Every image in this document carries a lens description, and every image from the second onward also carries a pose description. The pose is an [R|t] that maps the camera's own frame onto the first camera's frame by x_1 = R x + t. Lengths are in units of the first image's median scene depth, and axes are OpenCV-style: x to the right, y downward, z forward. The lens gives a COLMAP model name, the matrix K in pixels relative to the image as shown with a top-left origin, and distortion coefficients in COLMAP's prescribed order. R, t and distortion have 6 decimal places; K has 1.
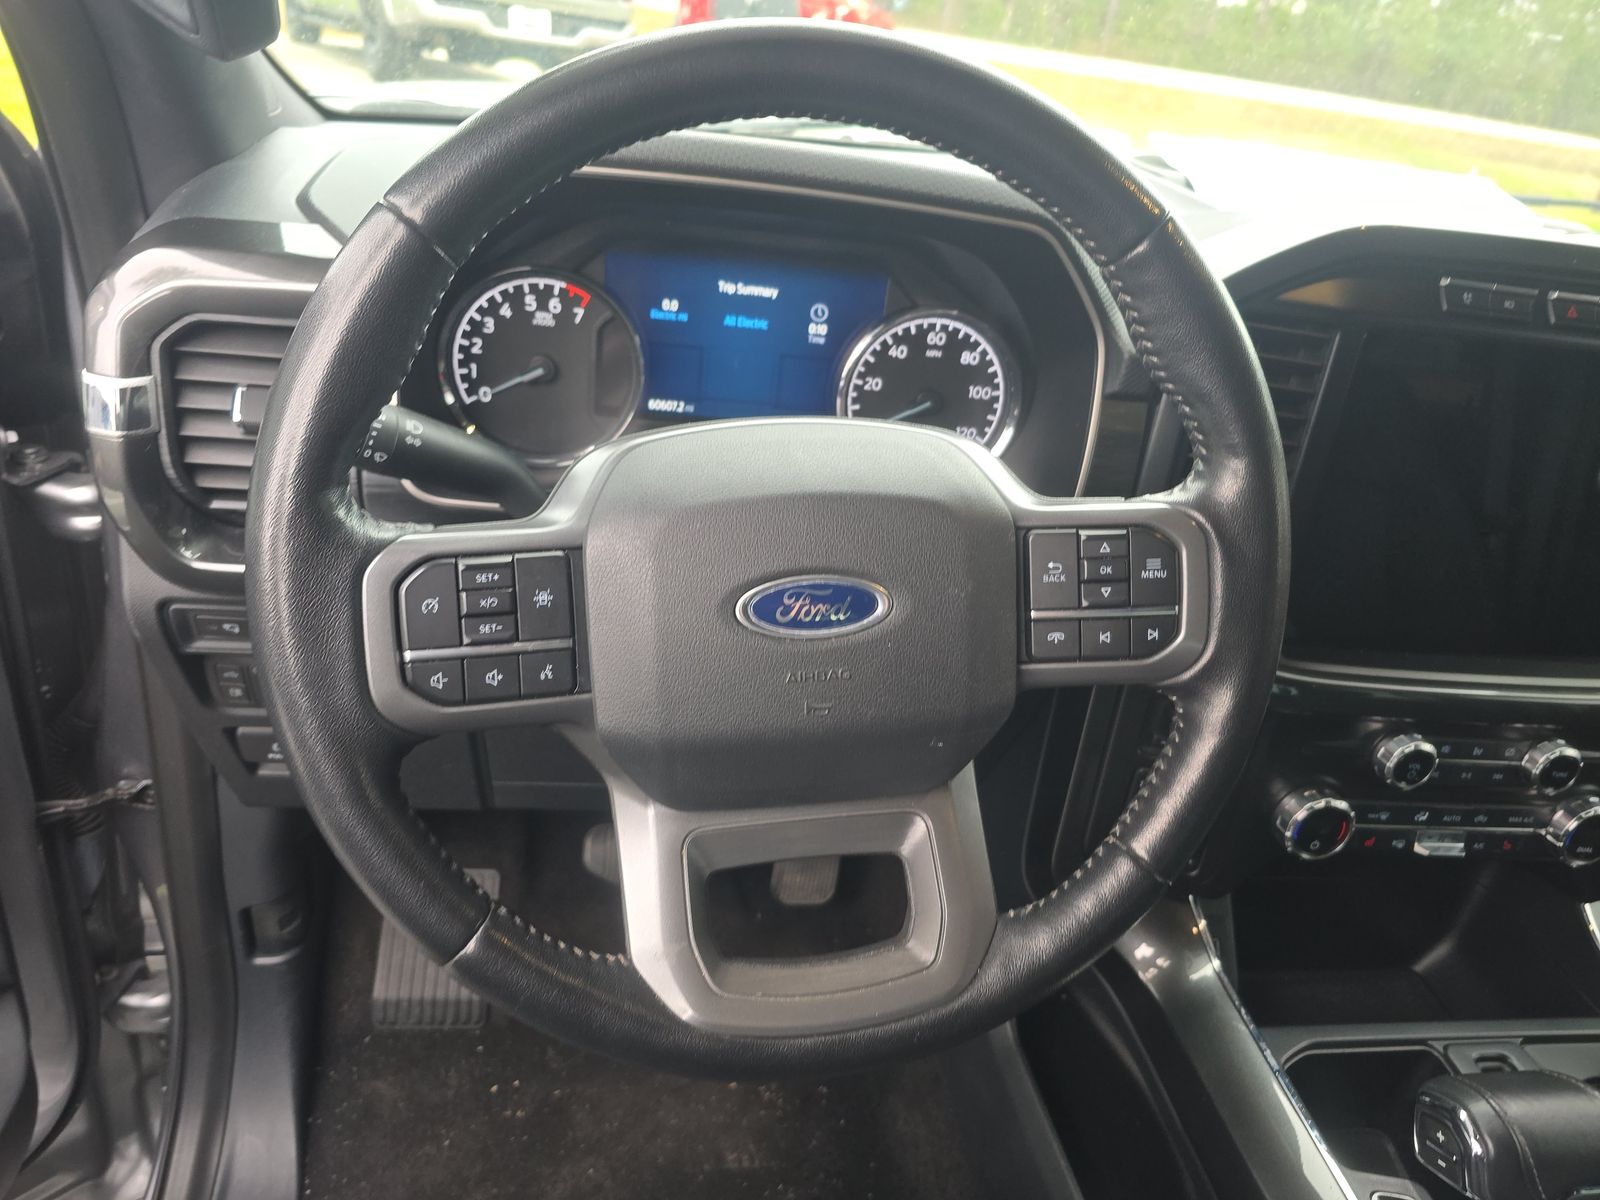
lens RADIAL K [[1090.3, 0, 800.0], [0, 1090.3, 600.0], [0, 0, 1]] dist [0.088009, -0.132222]
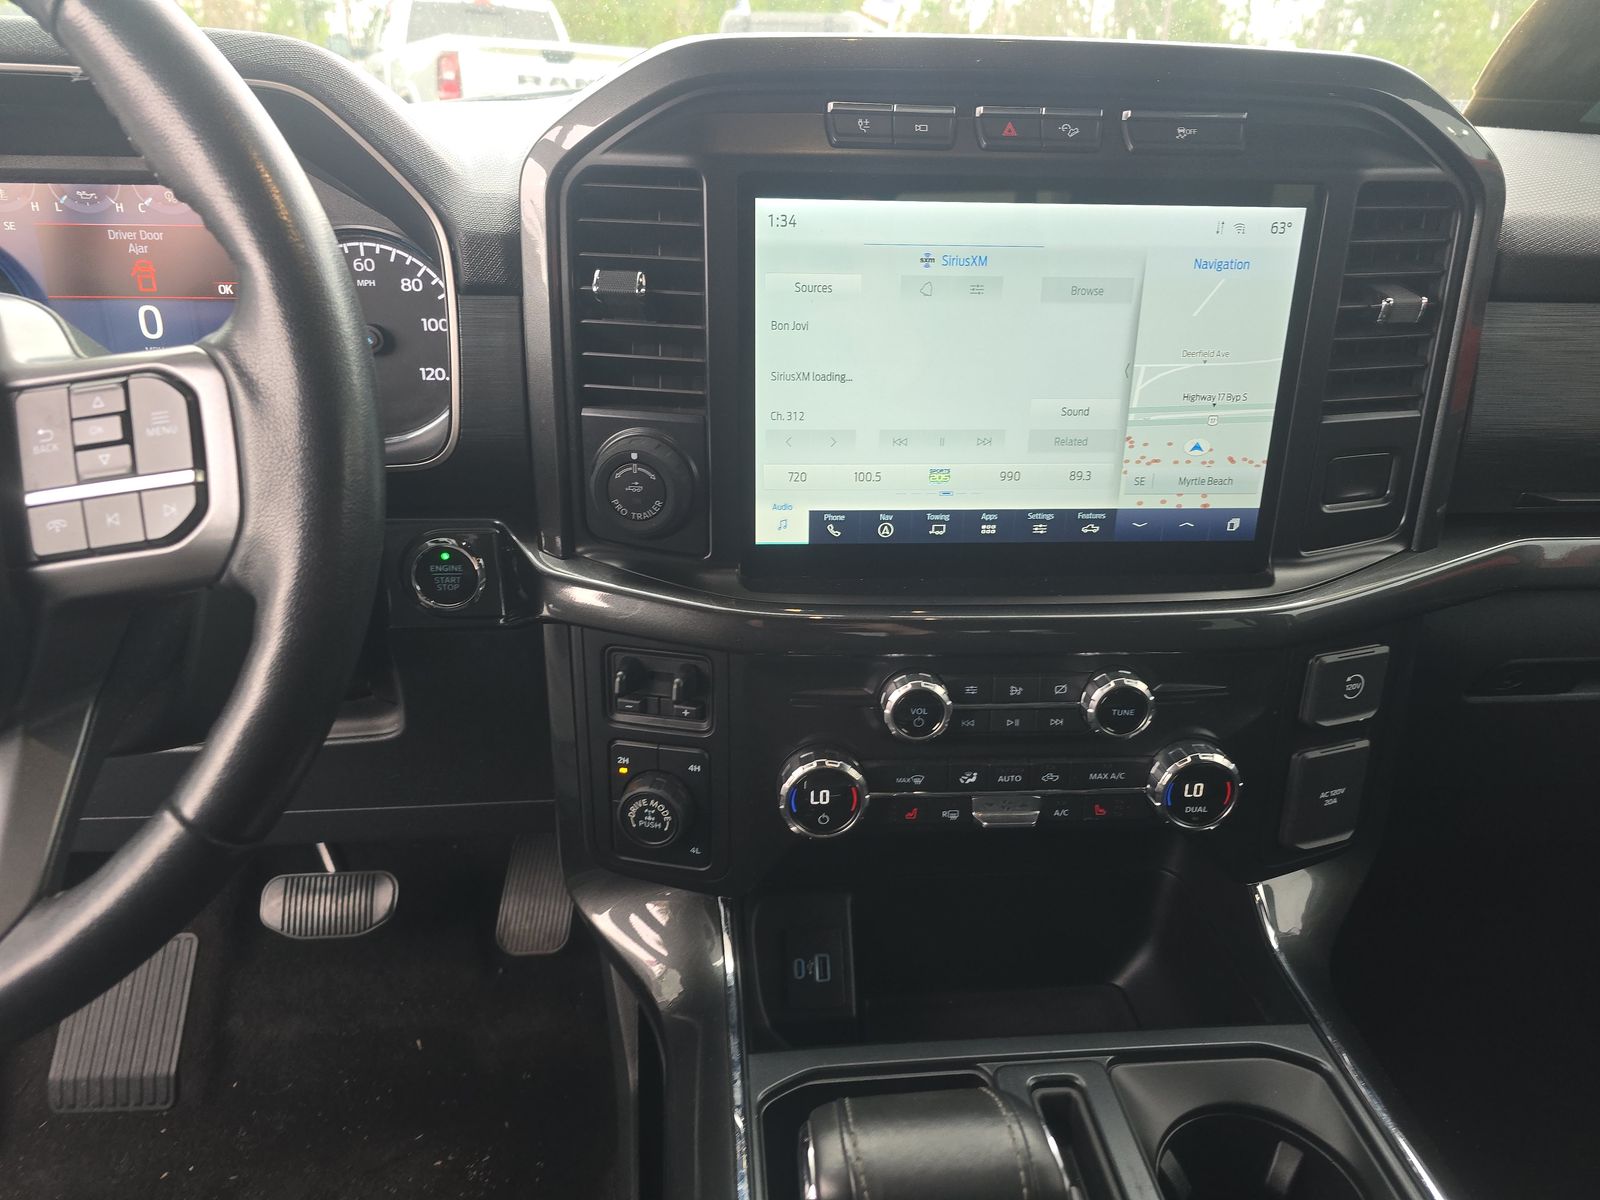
lens RADIAL K [[1079.4, 0, 800.0], [0, 1079.4, 600.0], [0, 0, 1]] dist [0.023688, -0.033431]
pose [[0.994027, -0.080706, -0.073465, 0.511609], [0.075395, 0.994521, -0.072408, 0.114396], [0.078906, 0.066436, 0.994666, 0.191673]]
